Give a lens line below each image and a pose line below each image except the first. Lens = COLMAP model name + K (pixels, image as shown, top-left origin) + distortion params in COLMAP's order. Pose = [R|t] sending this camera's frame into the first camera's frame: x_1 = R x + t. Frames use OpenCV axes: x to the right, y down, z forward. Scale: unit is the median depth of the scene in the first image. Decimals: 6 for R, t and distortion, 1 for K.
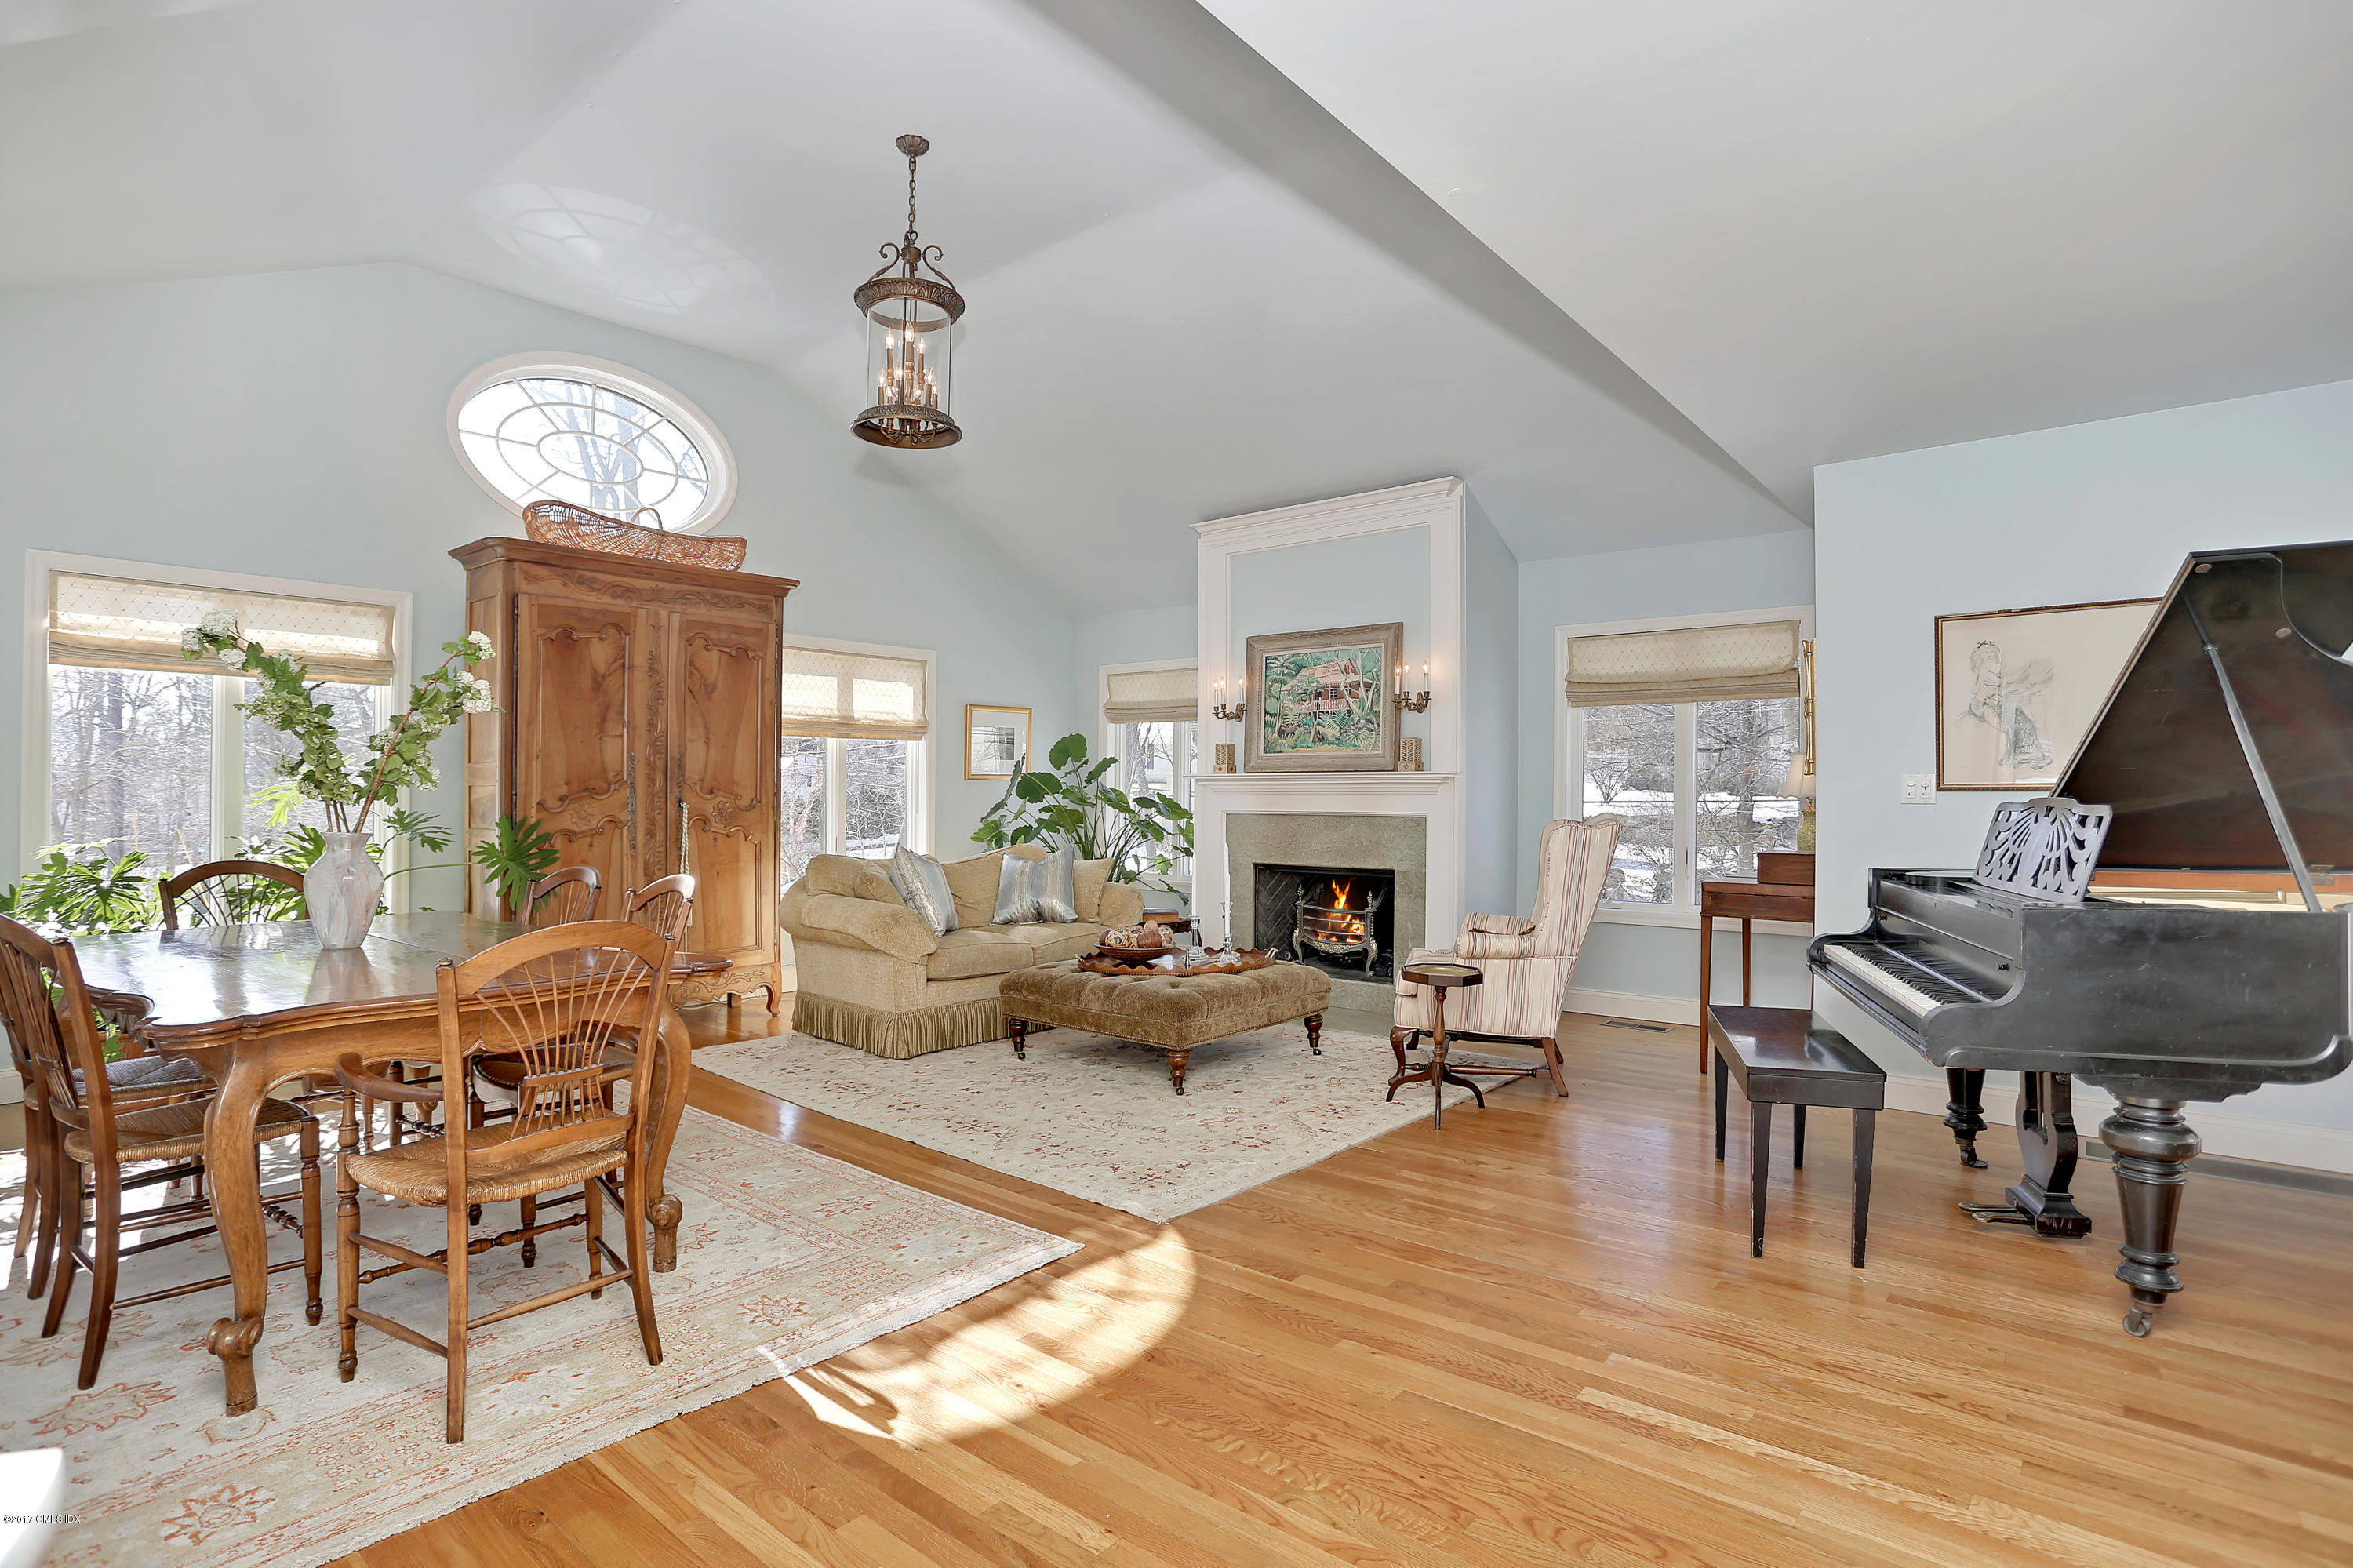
lens RADIAL K [[1144.6, 0, 1170.6], [0, 1144.6, 779.9], [0, 0, 1]] dist [-0.036275, 0.000740]
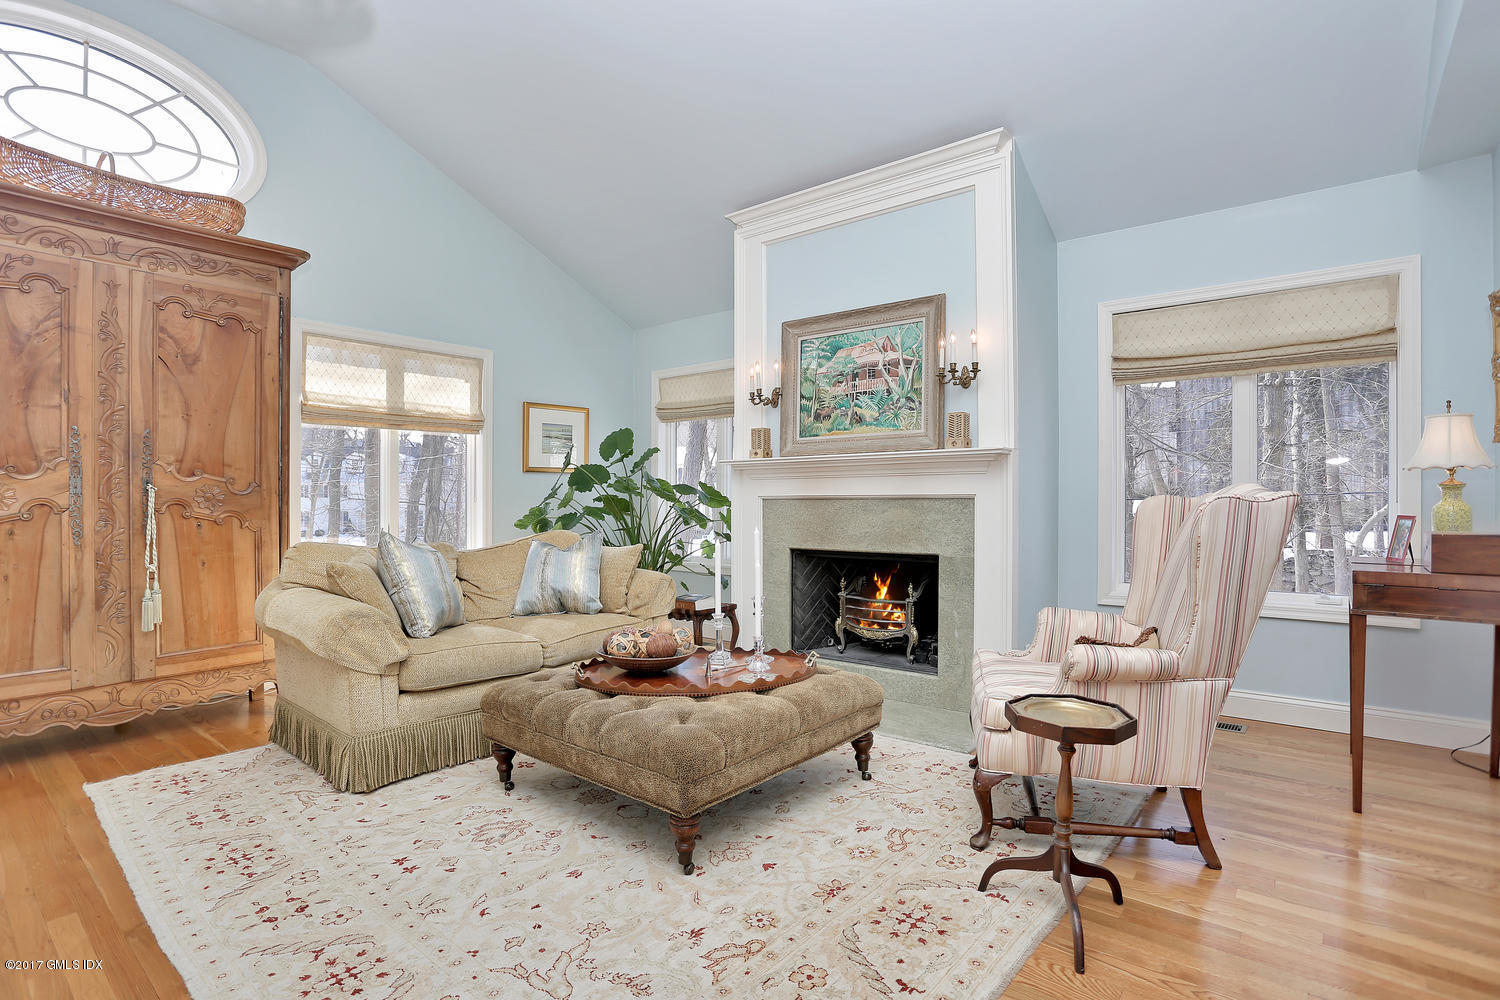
lens RADIAL K [[729.6, 0, 746.2], [0, 729.6, 497.4], [0, 0, 1]] dist [-0.036275, 0.000740]
pose [[0.999913, -0.005375, 0.012009, 0.028996], [0.005274, 0.999951, 0.008387, 0.024590], [-0.012053, -0.008323, 0.999893, 0.390414]]
